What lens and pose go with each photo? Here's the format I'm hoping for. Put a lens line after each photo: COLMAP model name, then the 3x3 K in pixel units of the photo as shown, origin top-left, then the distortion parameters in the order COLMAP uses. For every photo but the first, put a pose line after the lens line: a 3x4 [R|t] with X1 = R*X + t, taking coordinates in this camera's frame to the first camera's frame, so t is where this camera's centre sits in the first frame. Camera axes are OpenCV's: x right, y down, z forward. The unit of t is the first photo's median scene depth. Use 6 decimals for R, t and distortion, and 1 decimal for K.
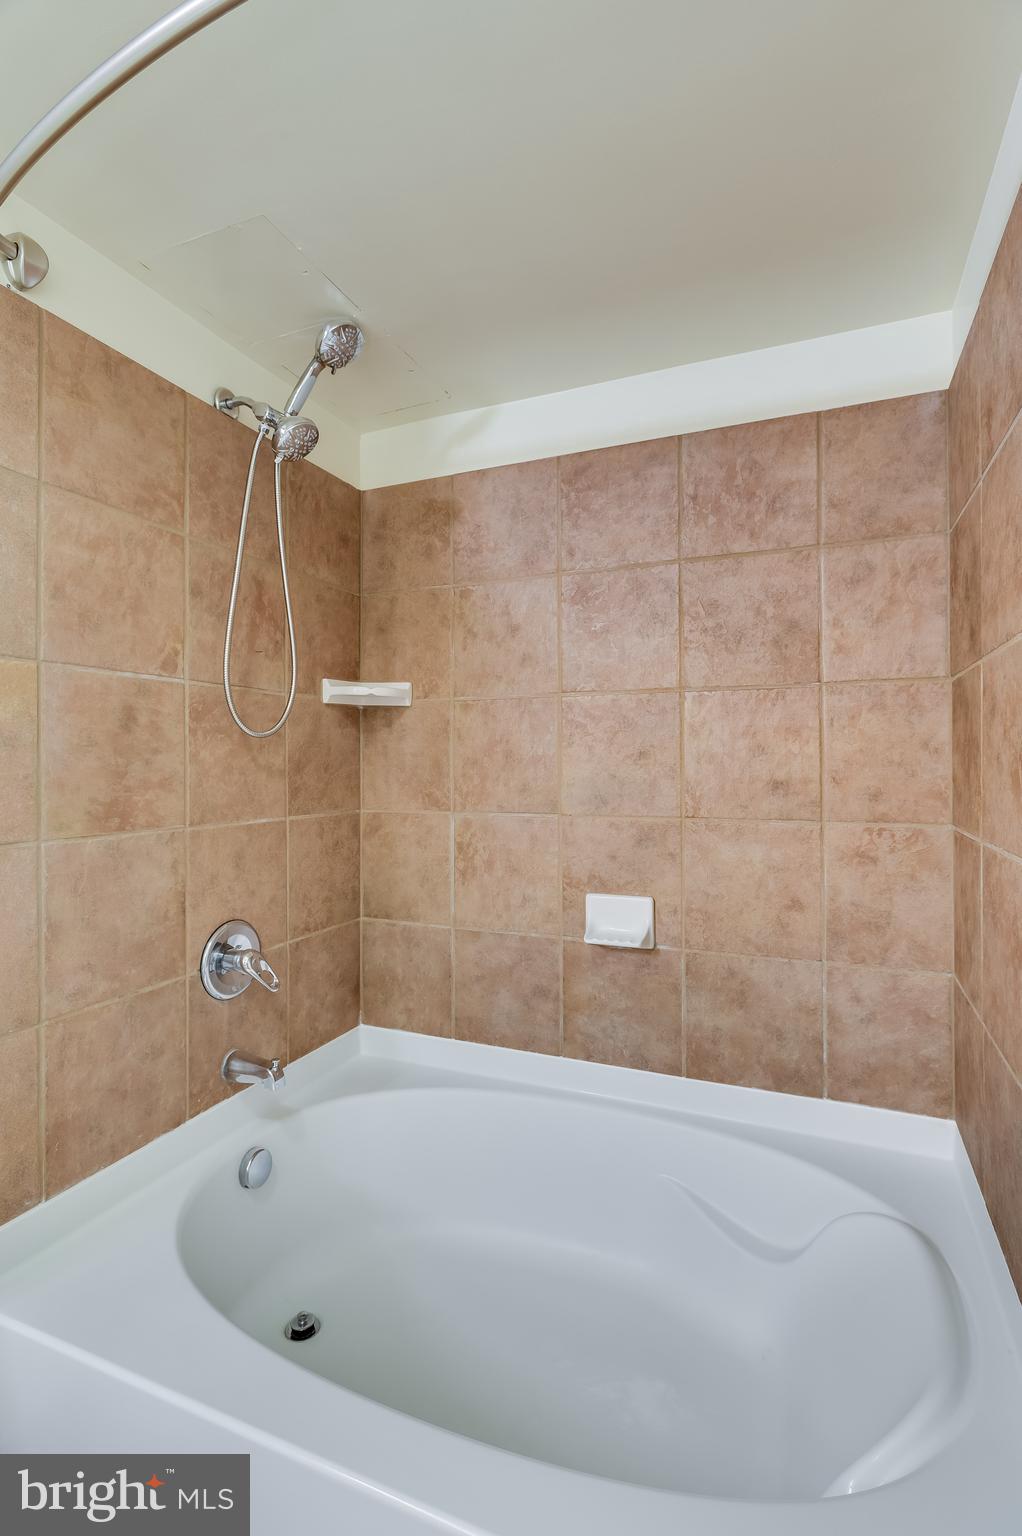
lens RADIAL K [[734.5, 0, 508.9], [0, 734.5, 757.0], [0, 0, 1]] dist [-0.004286, 0.000339]
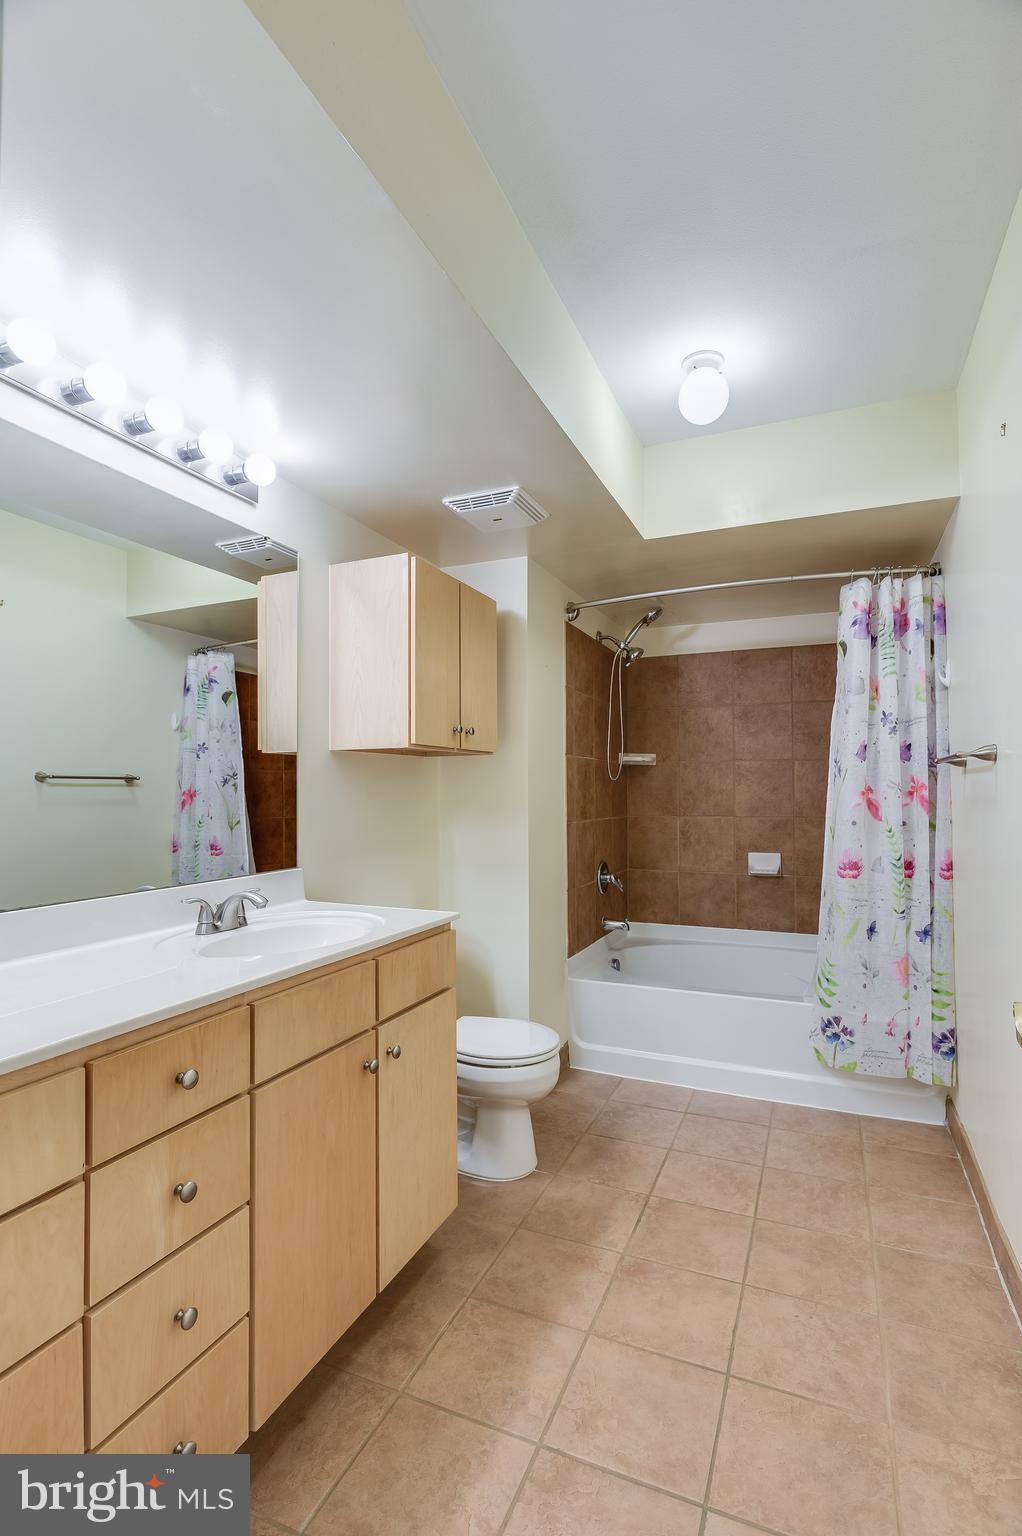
lens RADIAL K [[734.5, 0, 514.1], [0, 734.5, 773.5], [0, 0, 1]] dist [-0.004286, 0.000339]
pose [[0.999999, 0.000279, 0.001479, -0.573647], [-0.000252, 0.999831, -0.018403, -0.008441], [-0.001484, 0.018403, 0.999830, -1.145158]]
